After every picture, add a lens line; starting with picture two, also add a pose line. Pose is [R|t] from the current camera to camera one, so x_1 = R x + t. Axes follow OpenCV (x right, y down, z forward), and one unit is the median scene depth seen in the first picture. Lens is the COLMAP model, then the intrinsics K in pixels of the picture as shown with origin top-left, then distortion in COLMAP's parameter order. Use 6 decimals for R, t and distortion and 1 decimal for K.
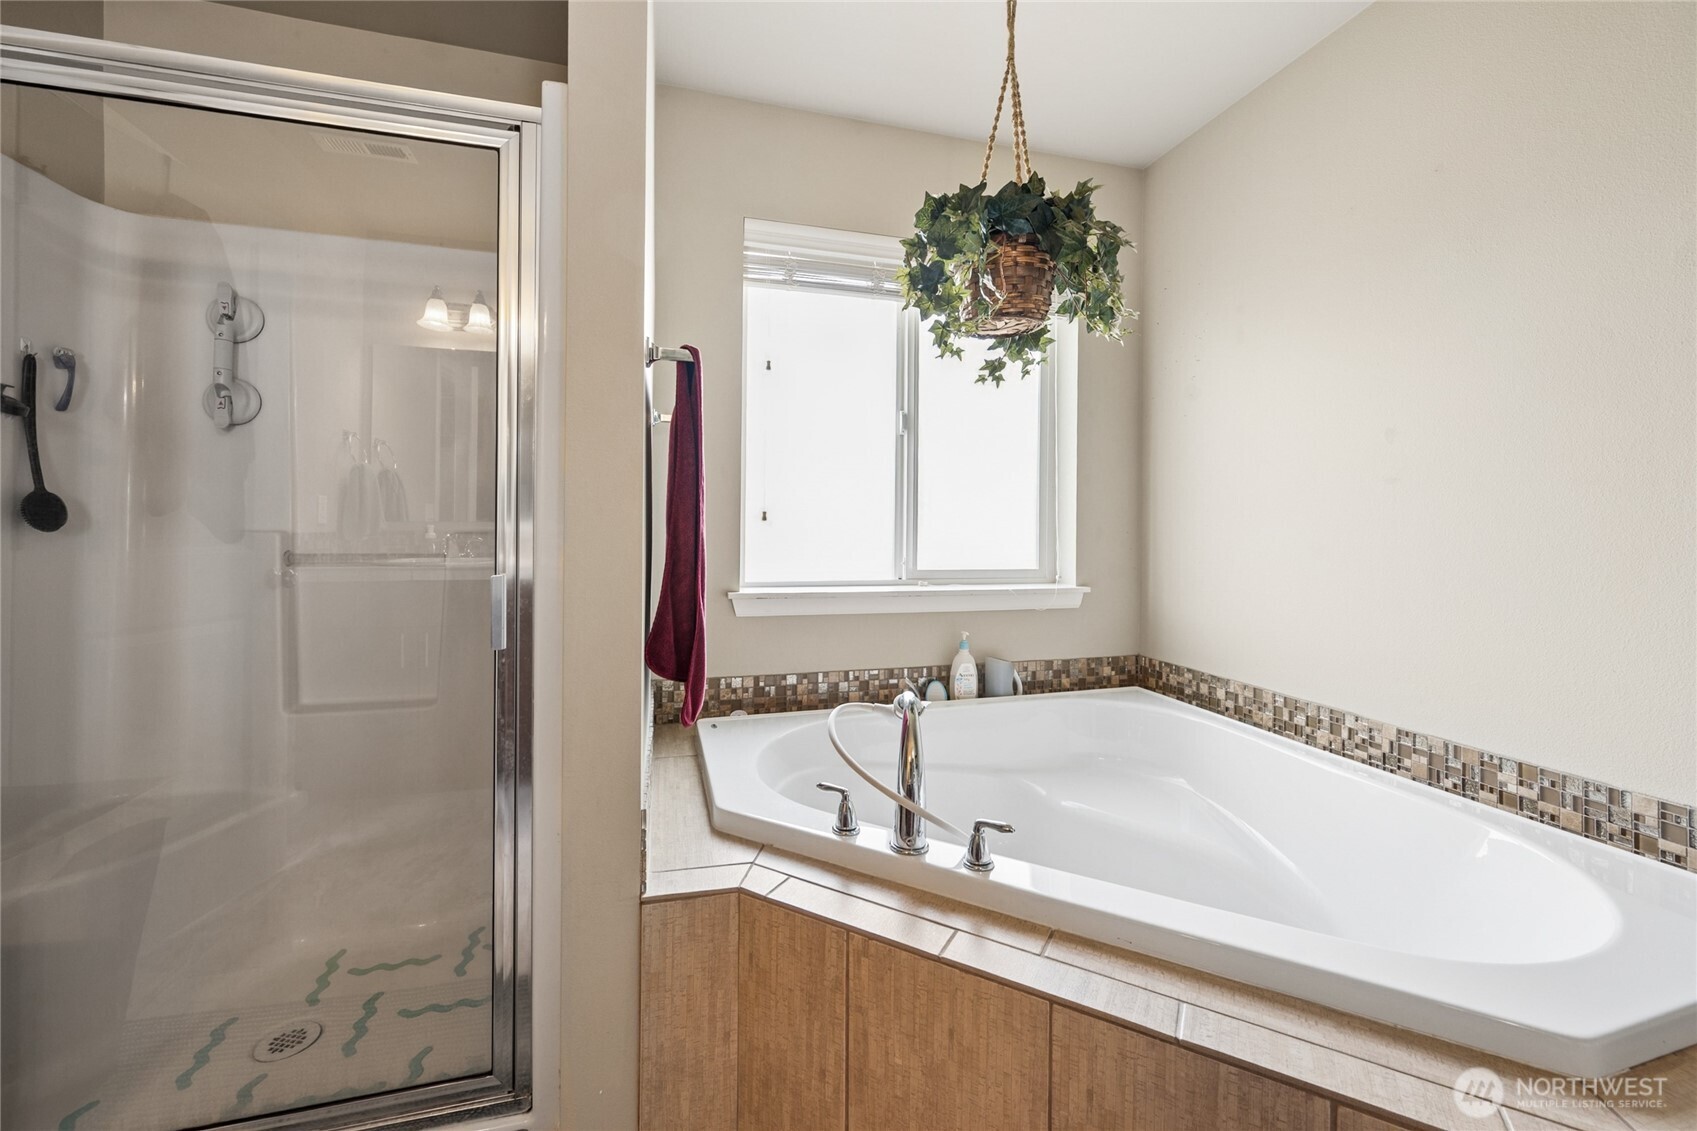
lens RADIAL K [[682.8, 0, 831.5], [0, 682.8, 519.0], [0, 0, 1]] dist [-0.003727, -0.000189]
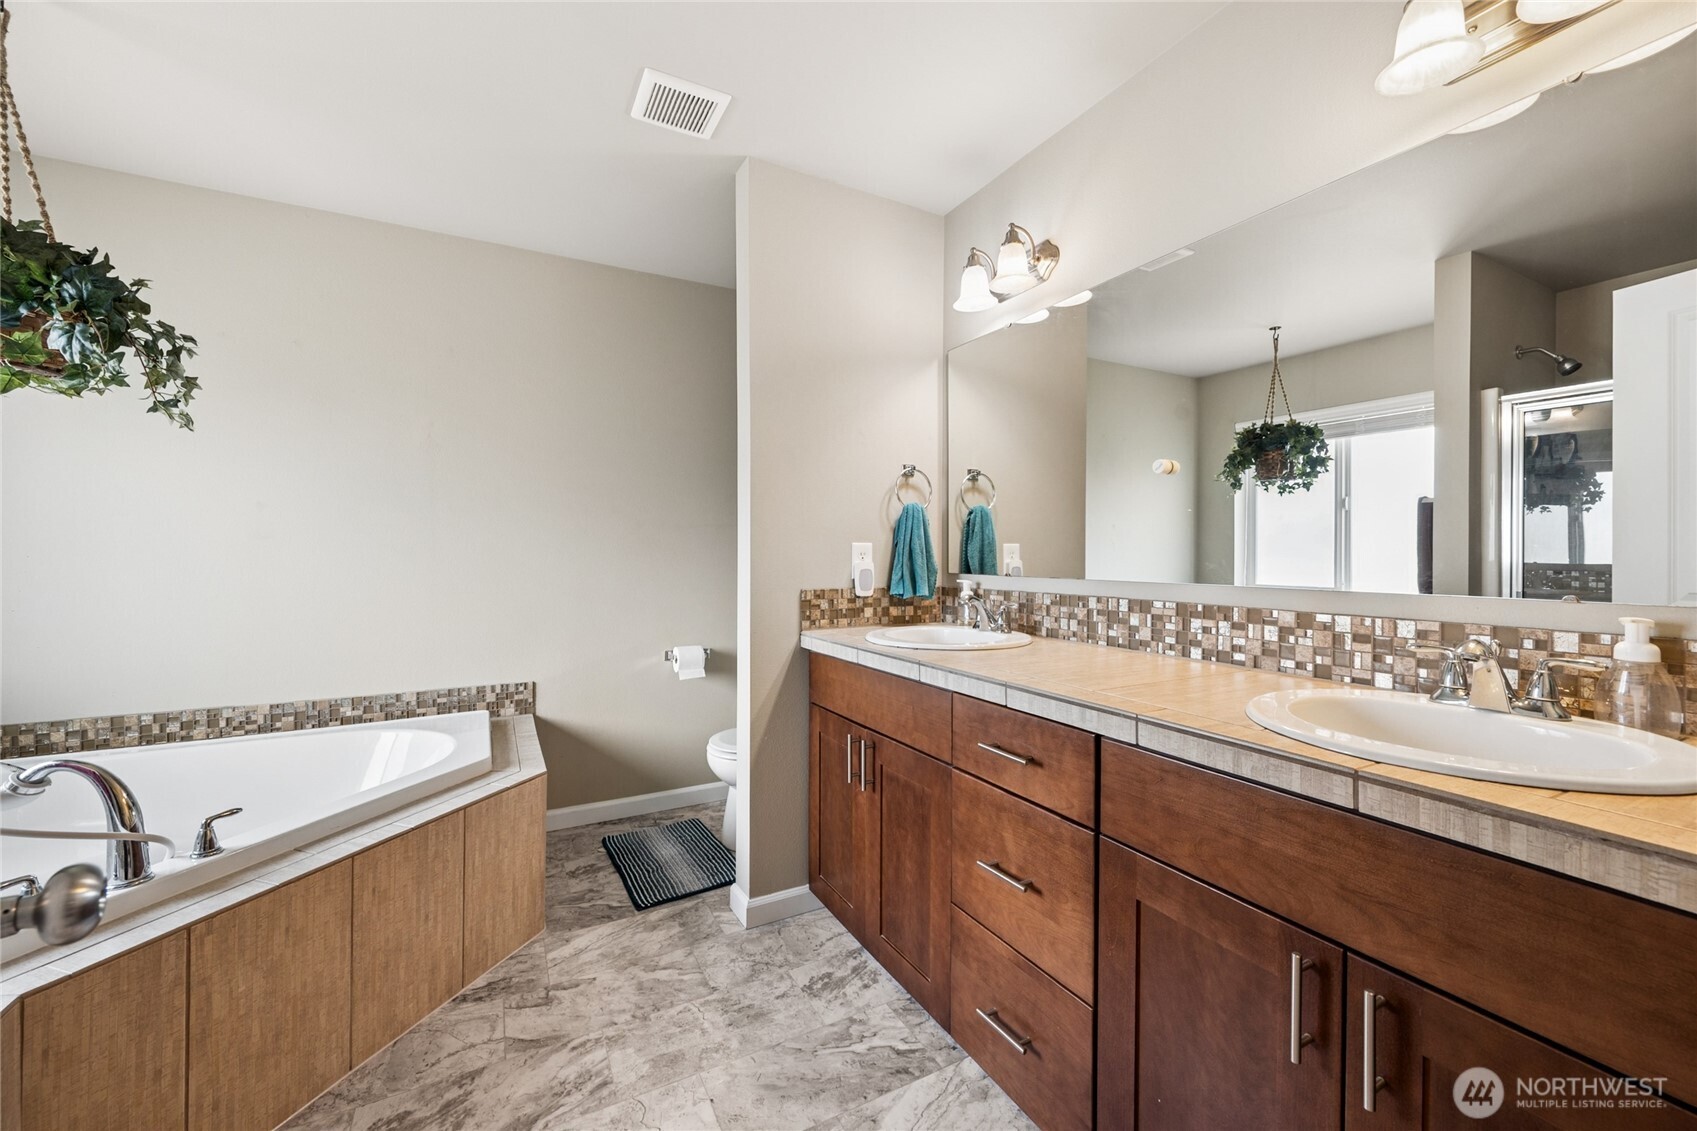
lens RADIAL K [[682.8, 0, 843.3], [0, 682.8, 557.7], [0, 0, 1]] dist [-0.003727, -0.000189]
pose [[-0.223154, -0.012389, 0.974704, -1.042598], [-0.006851, 0.999914, 0.011141, -0.050764], [-0.974759, -0.004192, -0.223220, 0.110229]]
